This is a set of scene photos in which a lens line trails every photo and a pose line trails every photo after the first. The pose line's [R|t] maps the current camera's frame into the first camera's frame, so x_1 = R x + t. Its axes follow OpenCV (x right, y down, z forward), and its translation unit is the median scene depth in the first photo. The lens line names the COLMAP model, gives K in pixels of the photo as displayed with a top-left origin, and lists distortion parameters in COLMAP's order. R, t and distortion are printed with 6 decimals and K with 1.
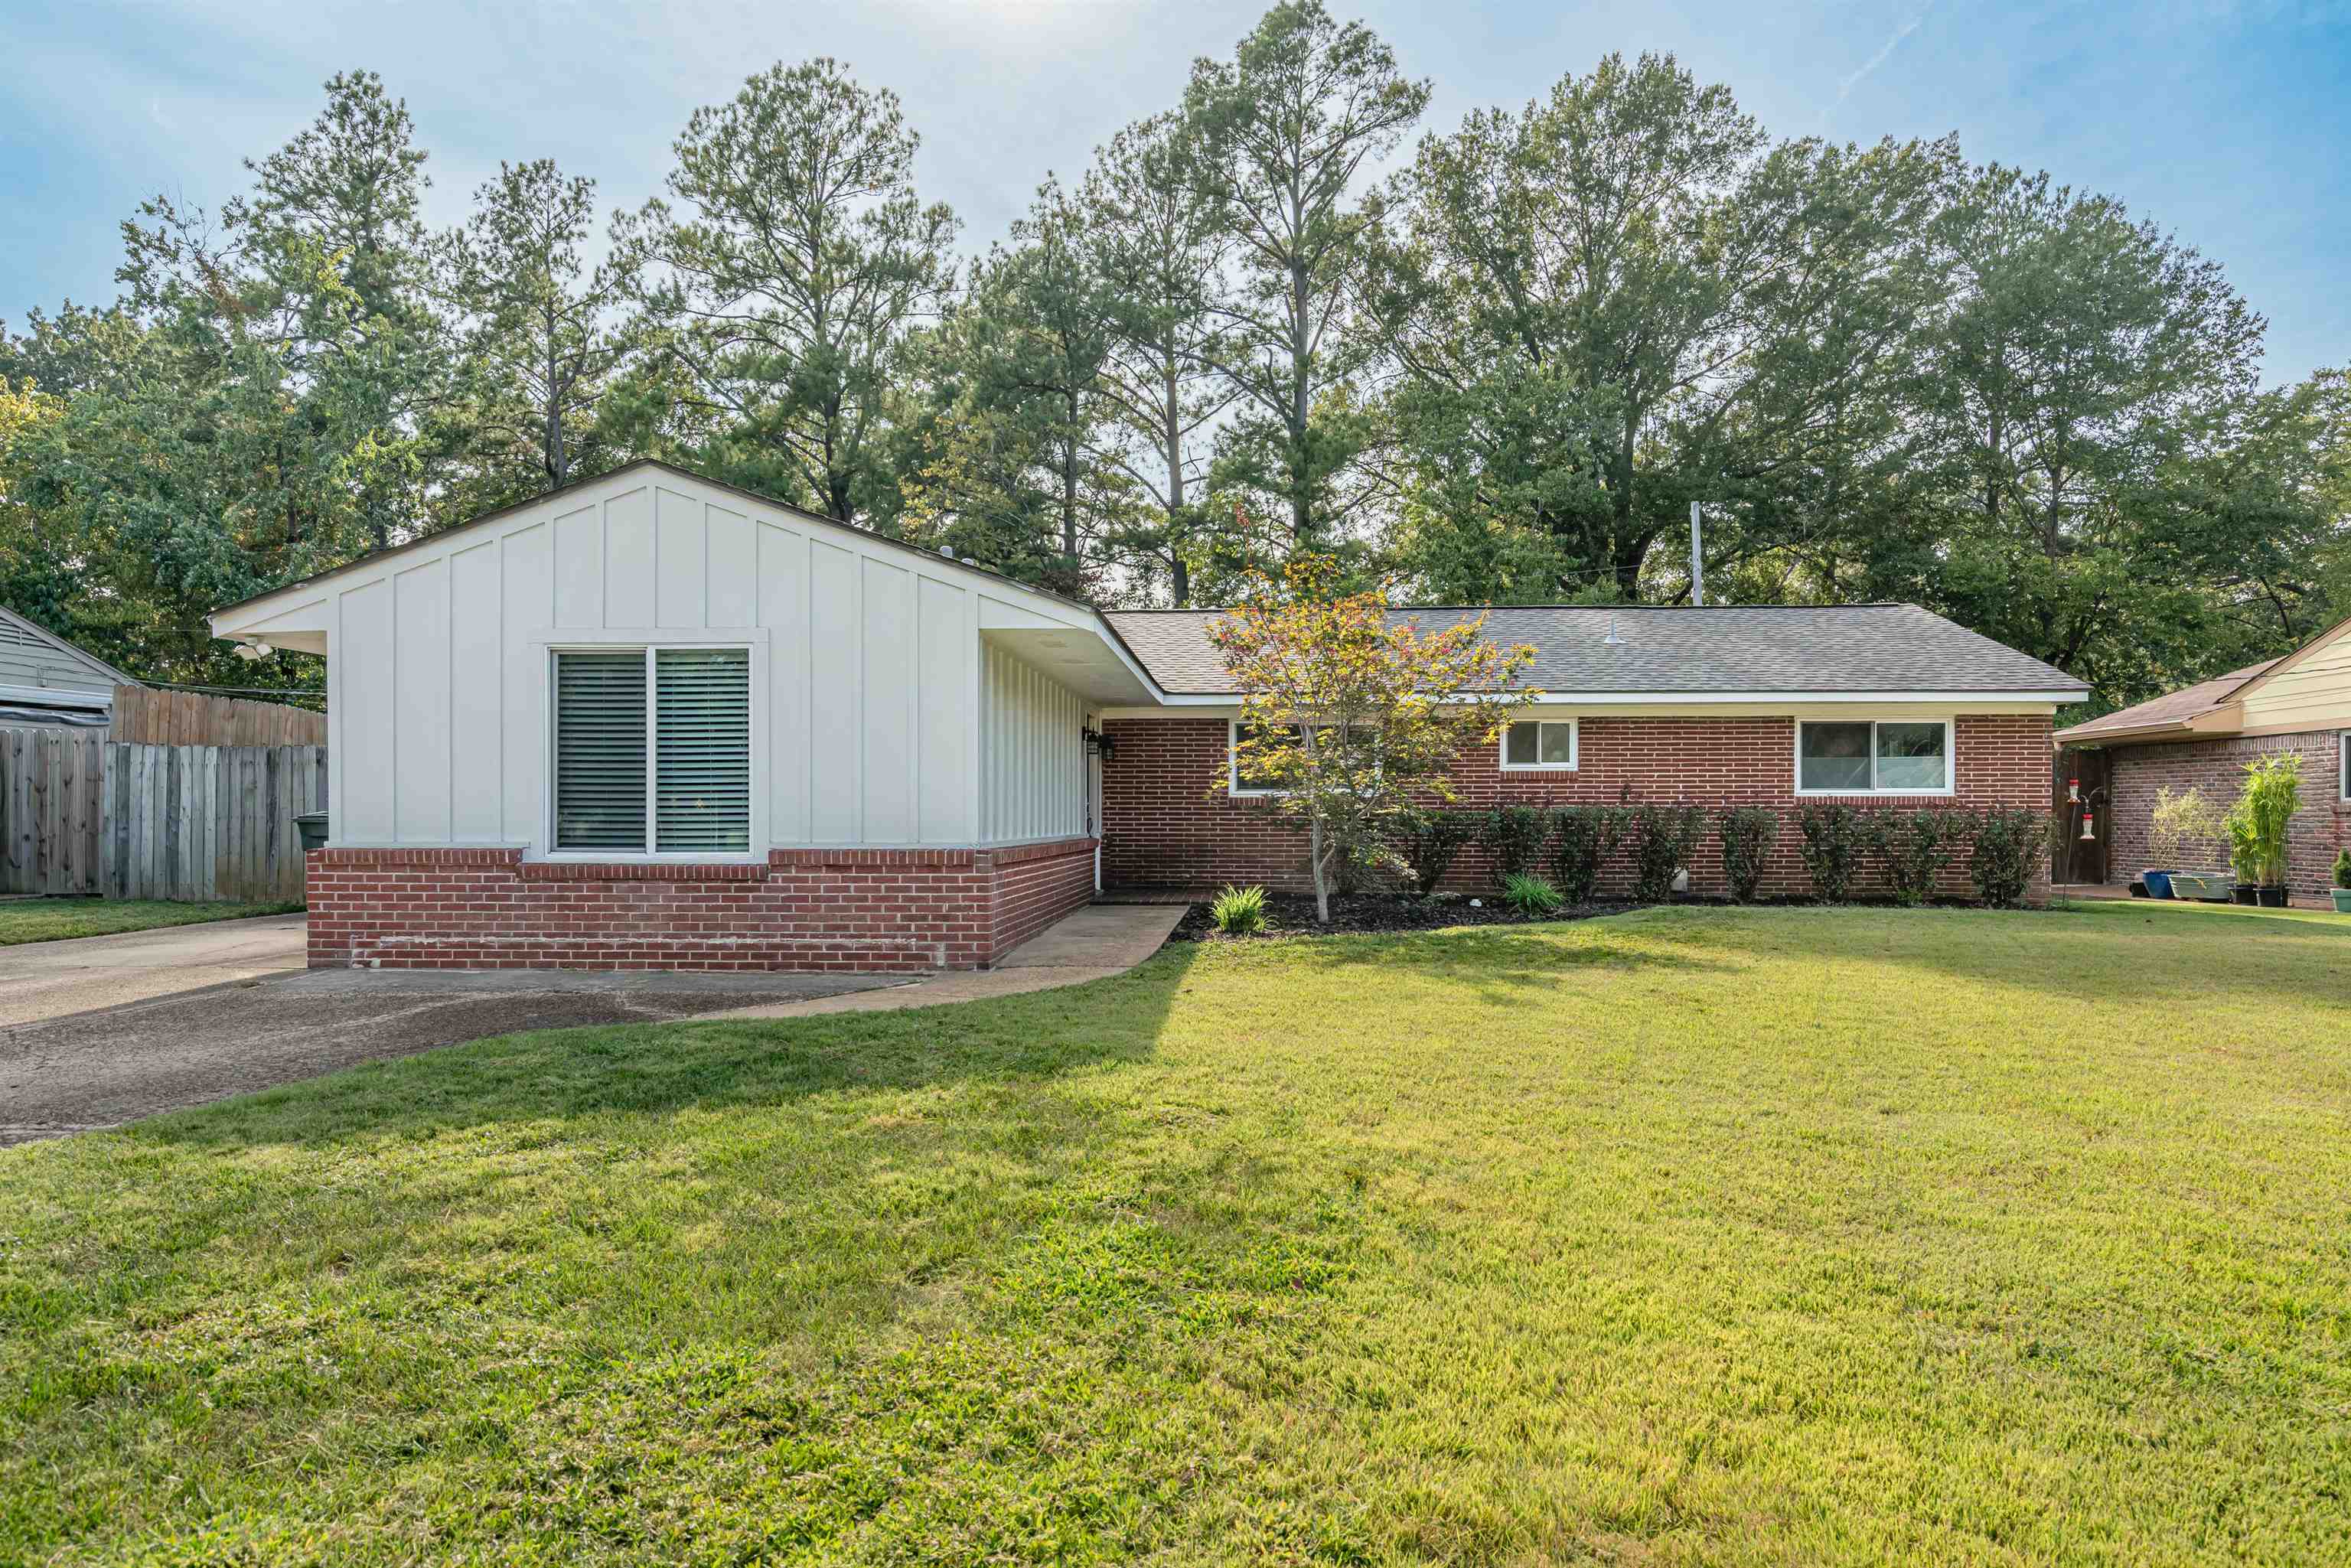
lens RADIAL K [[1275.6, 0, 1115.9], [0, 1275.6, 784.9], [0, 0, 1]] dist [0.001936, 0.000348]
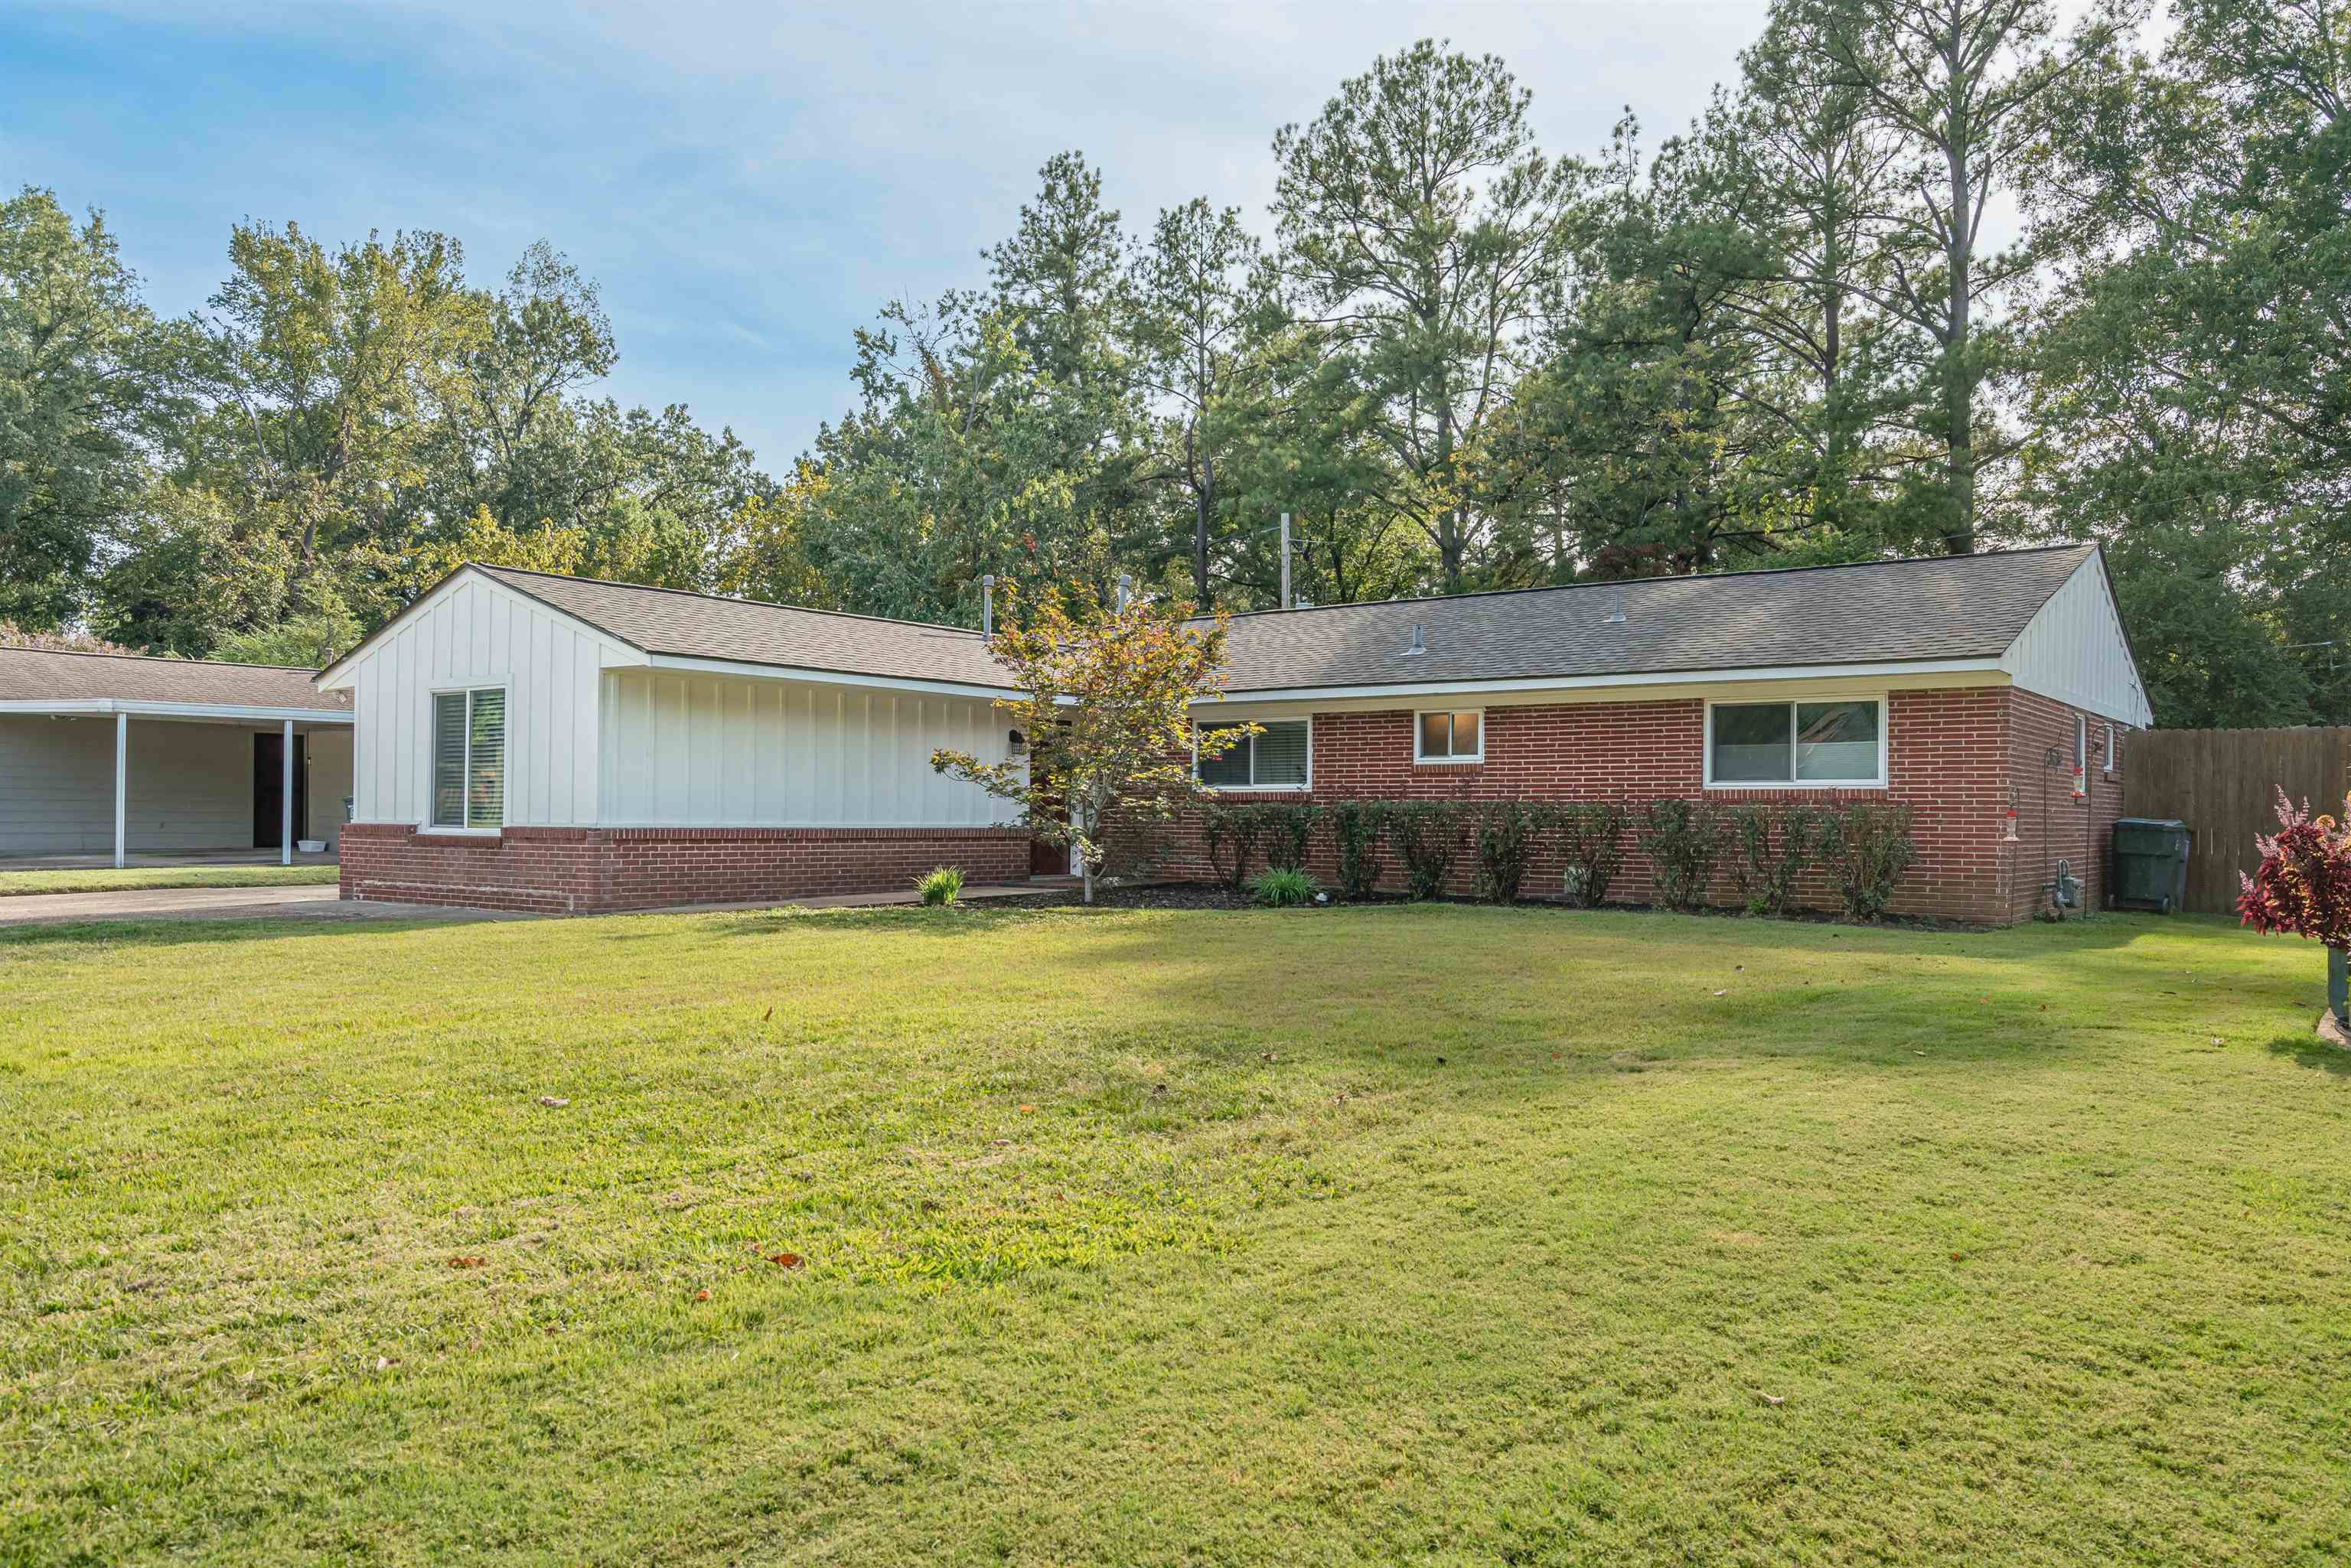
lens RADIAL K [[1368.2, 0, 1177.4], [0, 1368.2, 758.4], [0, 0, 1]] dist [-0.000867, -0.000041]
pose [[0.875108, -0.013889, -0.483728, 0.661062], [0.004648, 0.999783, -0.020298, 0.004650], [0.483905, 0.015515, 0.874983, 0.003221]]
